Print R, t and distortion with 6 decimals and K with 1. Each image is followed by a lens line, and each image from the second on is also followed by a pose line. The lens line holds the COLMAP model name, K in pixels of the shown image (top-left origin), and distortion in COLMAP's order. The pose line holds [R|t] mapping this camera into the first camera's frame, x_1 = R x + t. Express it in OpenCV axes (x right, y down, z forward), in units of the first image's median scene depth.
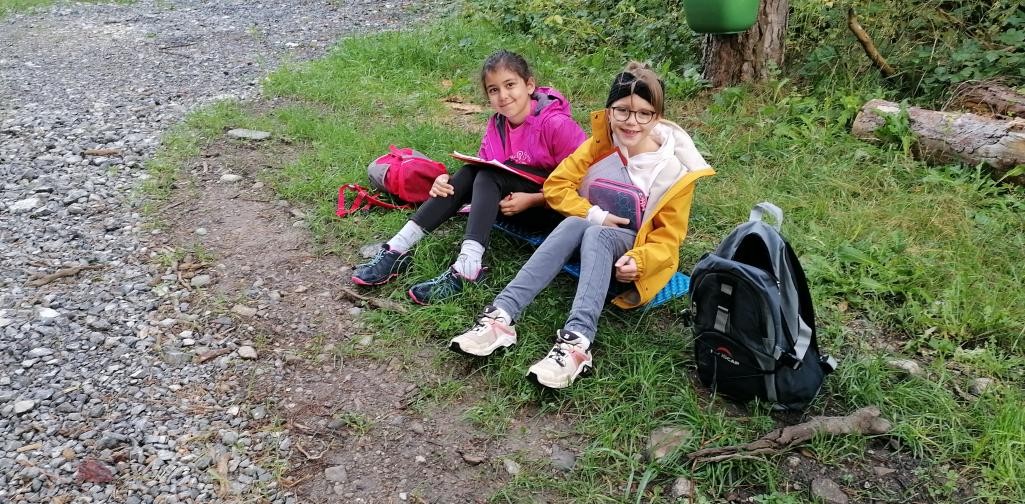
lens RADIAL K [[770.7, 0, 516.4], [0, 770.7, 246.5], [0, 0, 1]] dist [0.098434, -0.131081]
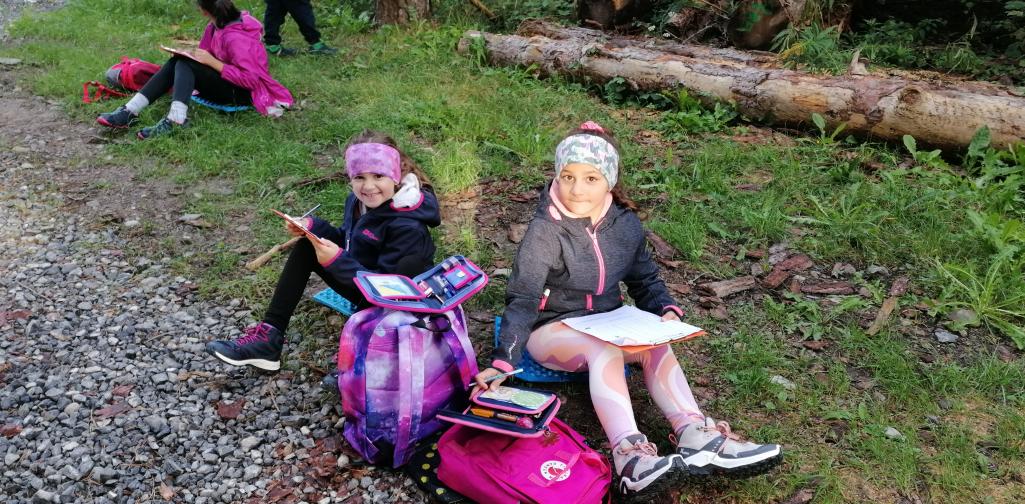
lens RADIAL K [[770.7, 0, 516.4], [0, 770.7, 246.5], [0, 0, 1]] dist [0.098434, -0.131081]
pose [[0.962062, -0.074915, 0.262344, 0.128717], [0.069620, 0.997139, 0.029434, 0.226301], [-0.263798, -0.010053, 0.964525, -0.571174]]
